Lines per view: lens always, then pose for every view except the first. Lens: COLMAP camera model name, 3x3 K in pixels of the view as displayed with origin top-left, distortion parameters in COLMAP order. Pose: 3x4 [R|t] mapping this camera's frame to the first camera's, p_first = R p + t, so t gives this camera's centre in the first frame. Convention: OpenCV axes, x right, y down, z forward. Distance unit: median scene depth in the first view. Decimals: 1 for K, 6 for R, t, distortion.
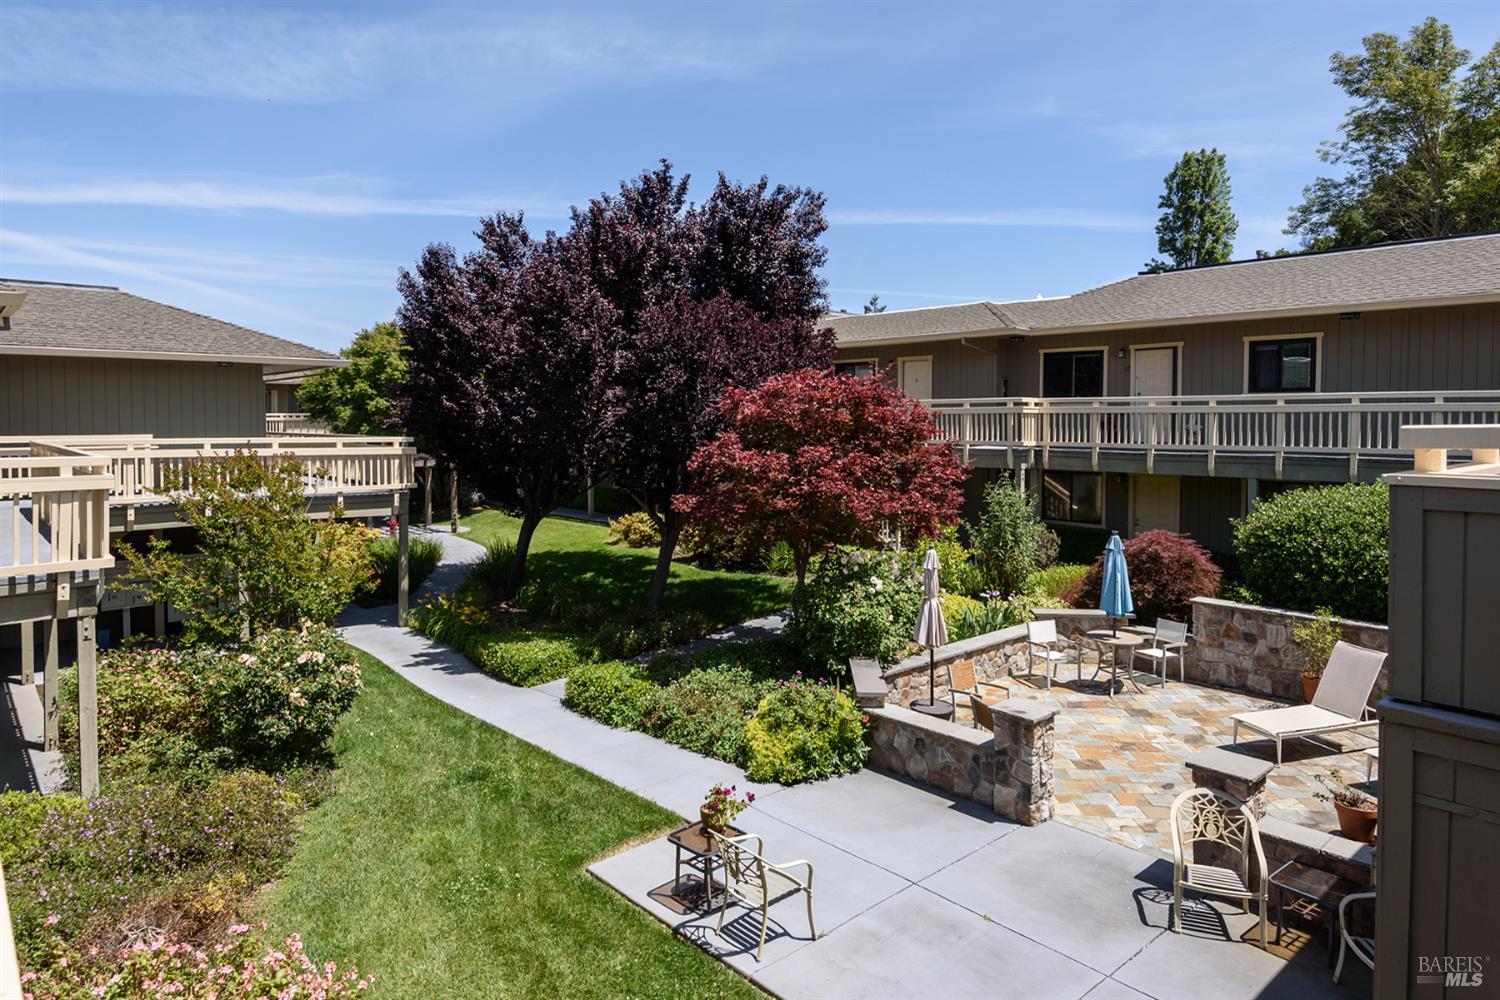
lens RADIAL K [[906.3, 0, 743.2], [0, 906.3, 470.5], [0, 0, 1]] dist [0.015617, -0.004496]
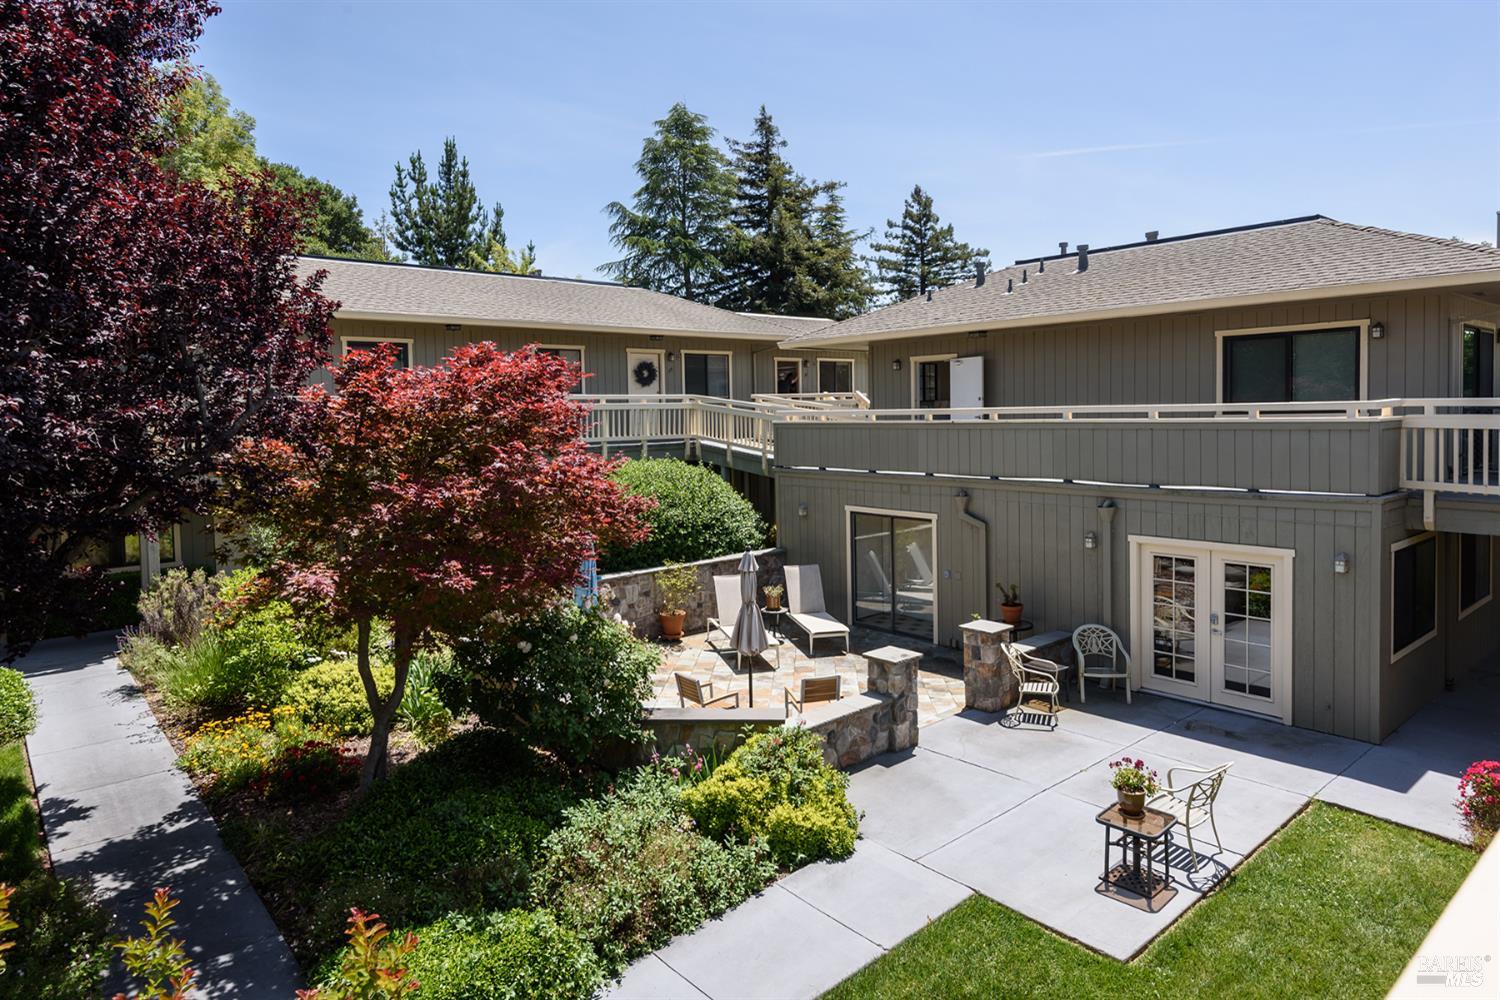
lens RADIAL K [[906.3, 0, 743.2], [0, 906.3, 470.5], [0, 0, 1]] dist [0.015617, -0.004496]
pose [[0.015398, -0.066135, 0.997692, -0.785957], [0.078404, 0.994818, 0.064734, -0.062804], [-0.996803, 0.077227, 0.020503, 1.055203]]
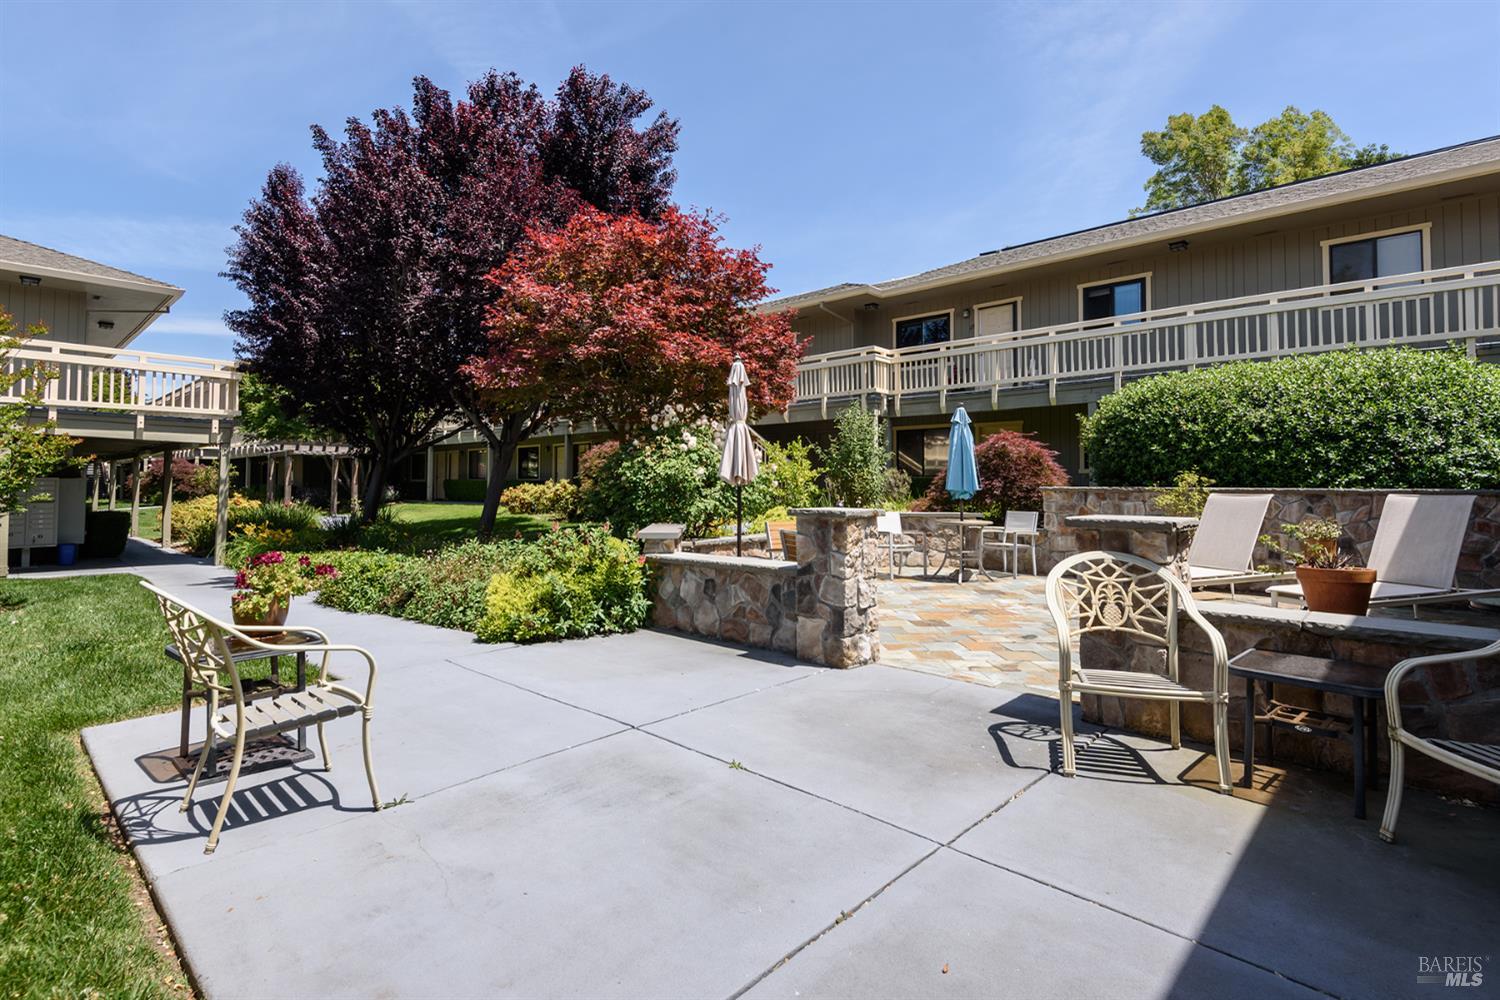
lens RADIAL K [[694.3, 0, 752.2], [0, 694.3, 491.7], [0, 0, 1]] dist [0.037715, -0.018495]
pose [[0.995894, 0.009853, 0.089987, 0.174795], [-0.003167, 0.997242, -0.074151, 0.262200], [-0.090470, 0.073562, 0.993179, 0.415472]]
